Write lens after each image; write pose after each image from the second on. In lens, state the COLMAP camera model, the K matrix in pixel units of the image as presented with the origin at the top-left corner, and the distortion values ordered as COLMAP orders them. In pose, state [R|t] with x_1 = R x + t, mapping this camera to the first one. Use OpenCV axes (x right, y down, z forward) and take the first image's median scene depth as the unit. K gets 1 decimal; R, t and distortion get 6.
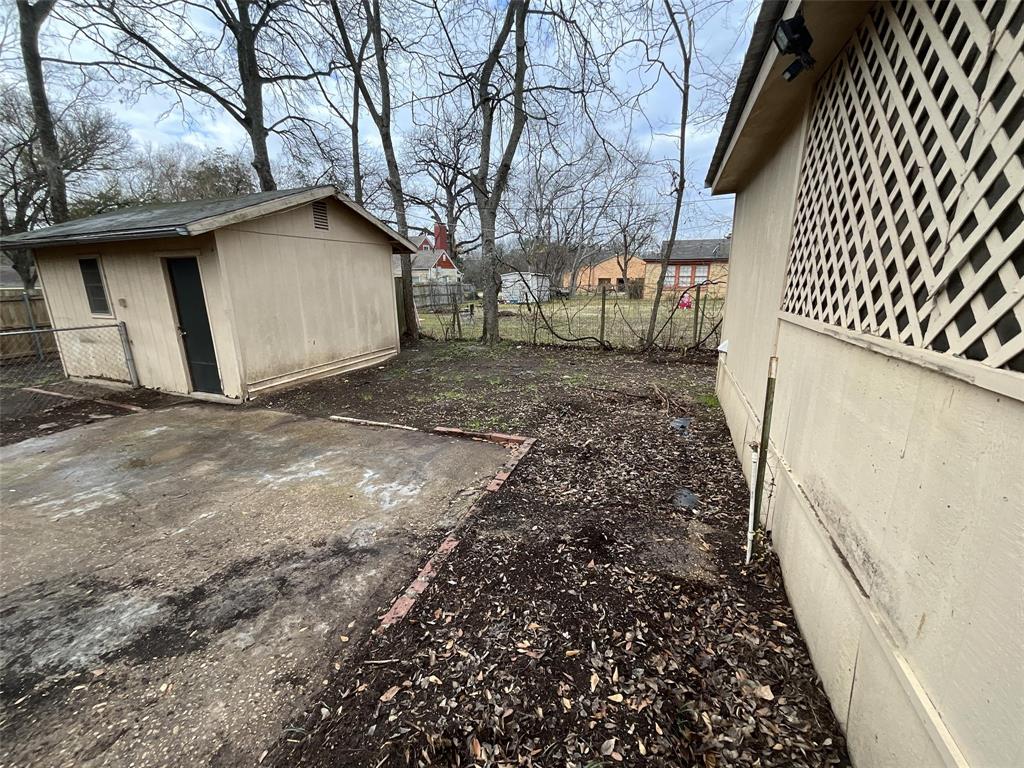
lens RADIAL K [[413.9, 0, 513.0], [0, 413.9, 382.8], [0, 0, 1]] dist [0.001092, 0.000032]
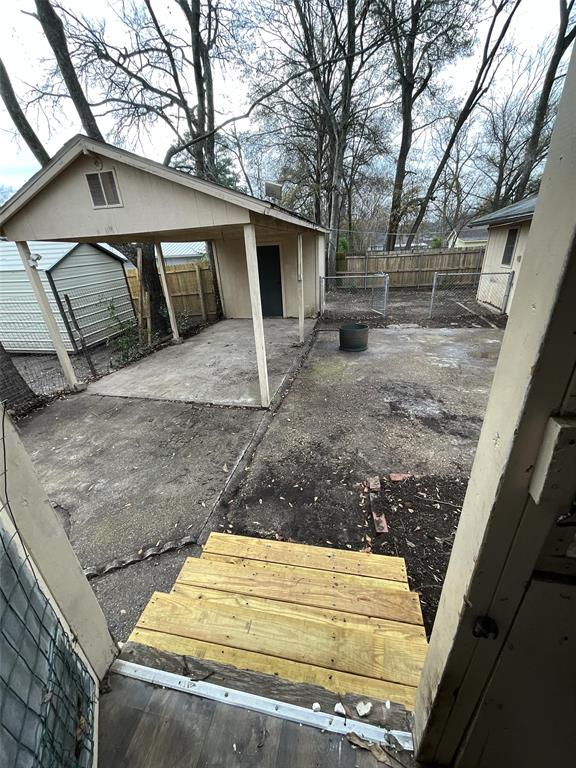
lens RADIAL K [[310.4, 0, 288.0], [0, 310.4, 384.0], [0, 0, 1]] dist [0.001092, 0.000032]
pose [[0.173922, 0.401824, -0.899049, 0.183389], [-0.194987, 0.908939, 0.368524, -0.026236], [0.965262, 0.111208, 0.236435, -0.086055]]
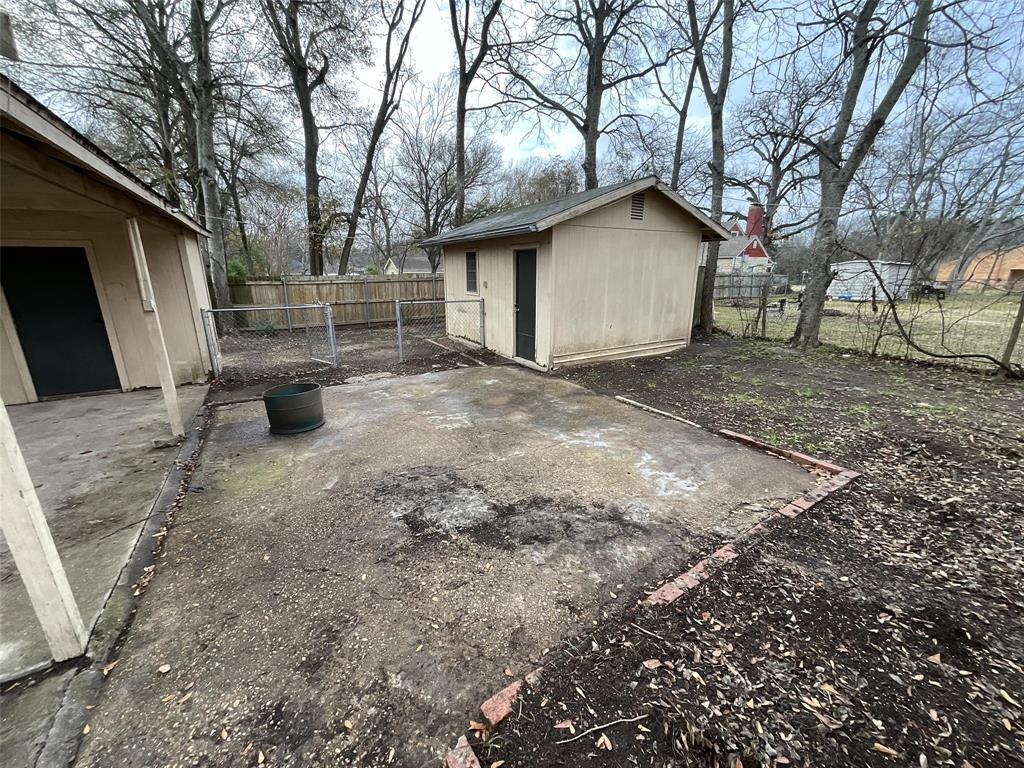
lens RADIAL K [[413.9, 0, 513.0], [0, 413.9, 382.8], [0, 0, 1]] dist [0.001092, 0.000032]
pose [[0.789466, 0.170794, -0.589553, -0.023005], [-0.156377, 0.984778, 0.075887, 0.007024], [0.593540, 0.032283, 0.804157, -0.022510]]
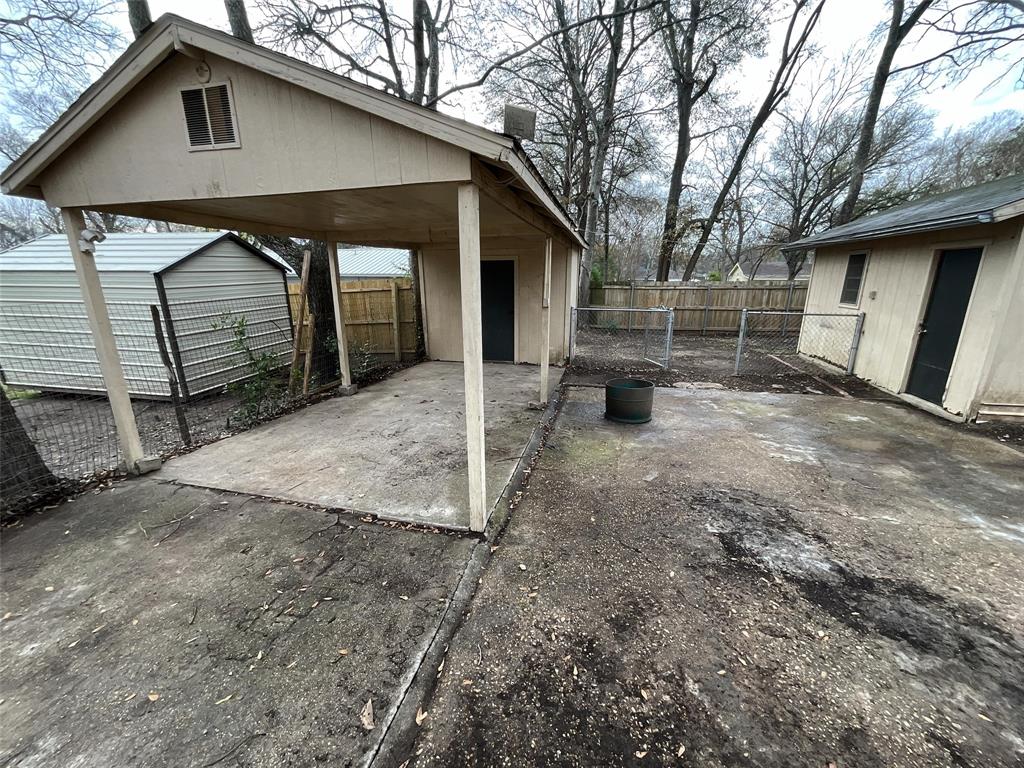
lens RADIAL K [[413.9, 0, 513.0], [0, 413.9, 382.8], [0, 0, 1]] dist [0.001092, 0.000032]
pose [[0.153539, 0.258089, -0.953843, -0.020375], [-0.243879, 0.945325, 0.216528, 0.014205], [0.957574, 0.199377, 0.208087, -0.057571]]
